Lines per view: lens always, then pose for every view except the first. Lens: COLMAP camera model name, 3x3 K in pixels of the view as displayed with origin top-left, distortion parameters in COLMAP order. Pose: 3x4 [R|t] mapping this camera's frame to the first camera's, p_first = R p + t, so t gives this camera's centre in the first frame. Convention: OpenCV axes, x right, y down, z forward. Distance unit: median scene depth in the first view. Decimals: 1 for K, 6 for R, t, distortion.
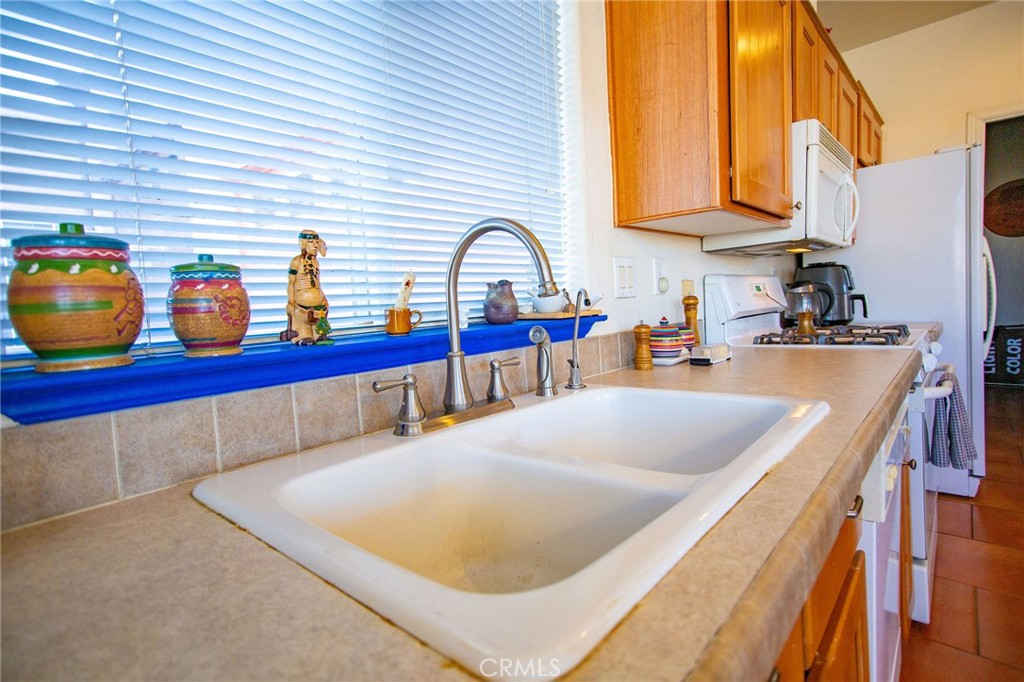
lens RADIAL K [[513.7, 0, 509.7], [0, 513.7, 332.4], [0, 0, 1]] dist [0.007950, 0.012488]
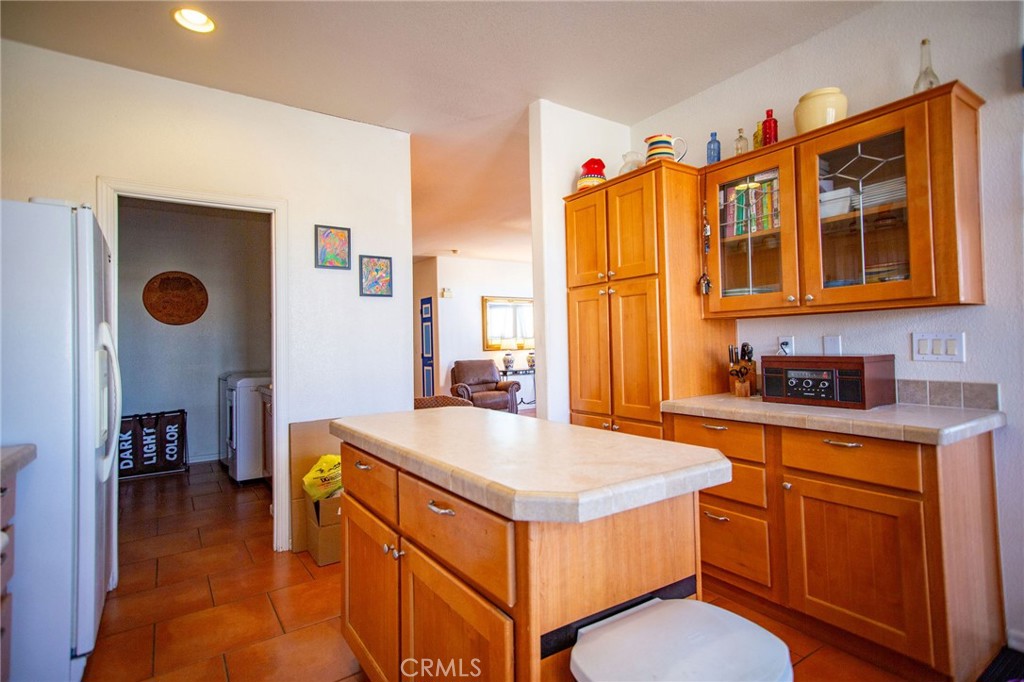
lens RADIAL K [[513.7, 0, 509.7], [0, 513.7, 332.4], [0, 0, 1]] dist [0.007950, 0.012488]
pose [[0.258423, 0.071926, 0.963351, 0.581790], [0.067787, 0.993416, -0.092355, -0.105723], [-0.963651, 0.089169, 0.251846, 0.385937]]
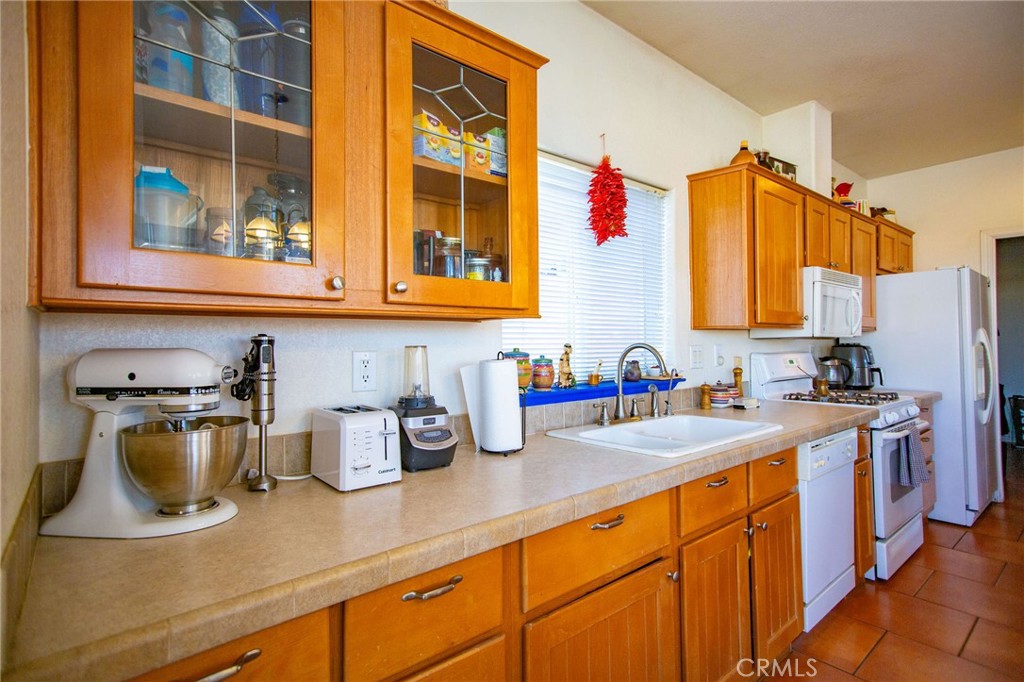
lens RADIAL K [[513.7, 0, 509.7], [0, 513.7, 332.4], [0, 0, 1]] dist [0.007950, 0.012488]
pose [[0.988800, 0.043151, -0.142875, -0.180754], [-0.053890, 0.995936, -0.072160, -0.030201], [0.139180, 0.079052, 0.987107, -0.935820]]
